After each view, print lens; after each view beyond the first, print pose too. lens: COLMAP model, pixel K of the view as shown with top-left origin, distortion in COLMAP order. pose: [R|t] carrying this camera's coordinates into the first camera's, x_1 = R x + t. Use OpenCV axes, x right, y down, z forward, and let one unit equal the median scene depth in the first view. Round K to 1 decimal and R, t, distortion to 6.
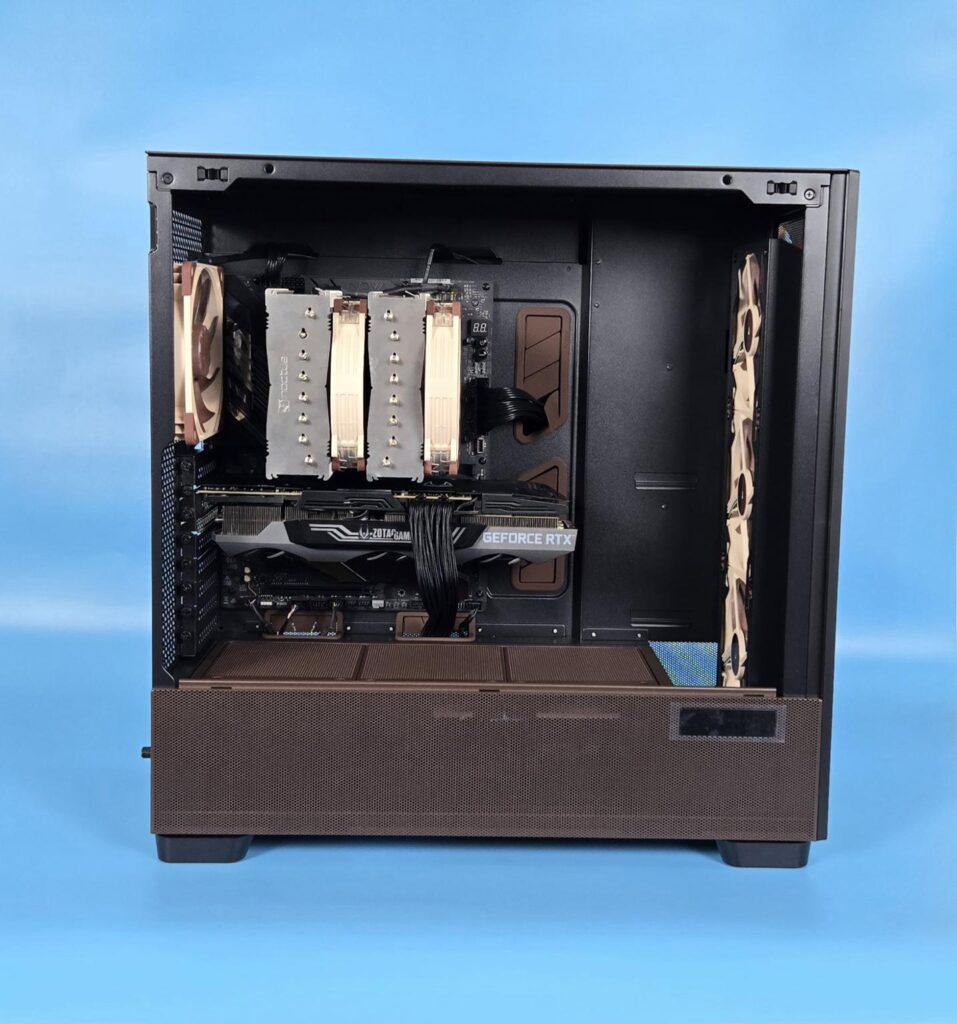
lens RADIAL K [[1375.1, 0, 478.5], [0, 1375.1, 512.0], [0, 0, 1]] dist [0.146020, 0.049352]
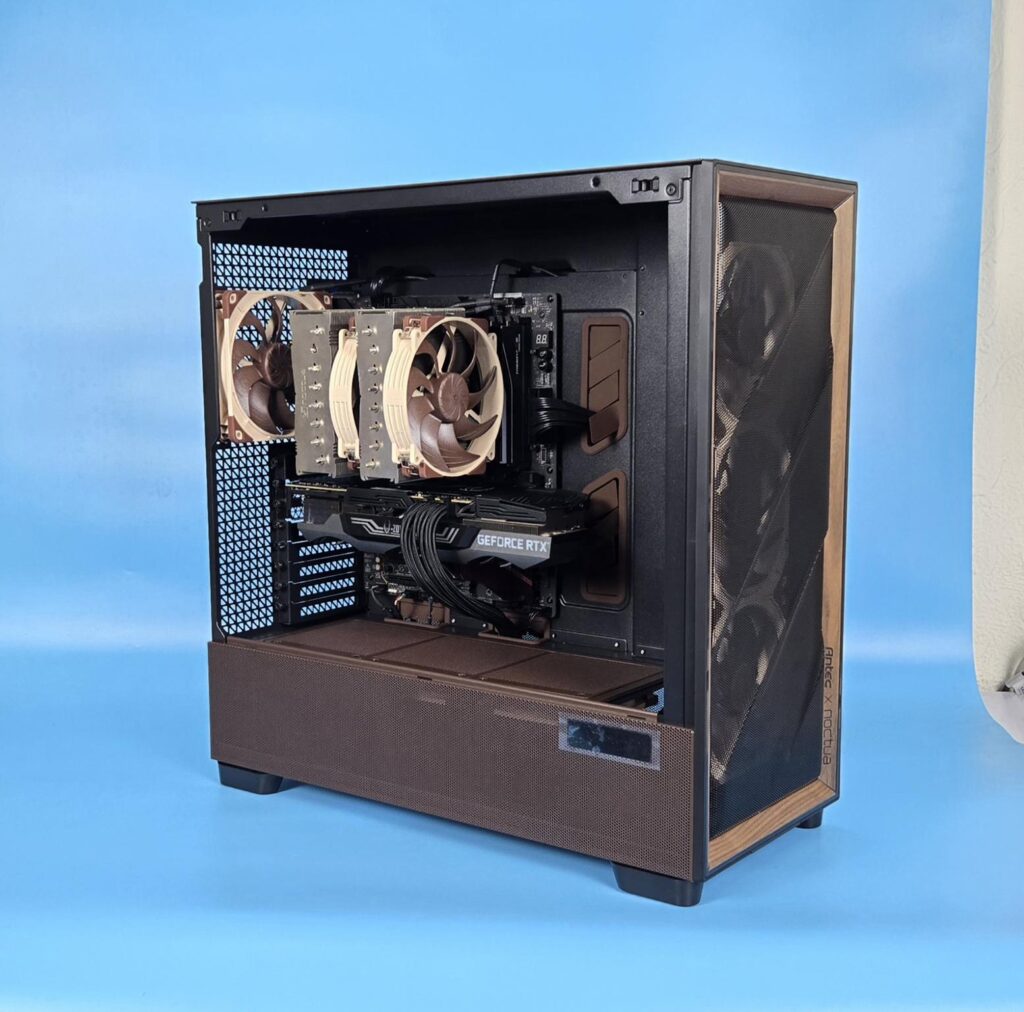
lens RADIAL K [[1458.9, 0, 420.3], [0, 1458.9, 550.1], [0, 0, 1]] dist [0.312579, -0.041030]
pose [[0.771555, 0.069433, -0.632362, 0.722959], [-0.067044, 0.997365, 0.027710, -0.001512], [0.632620, 0.021016, 0.774178, 0.110978]]
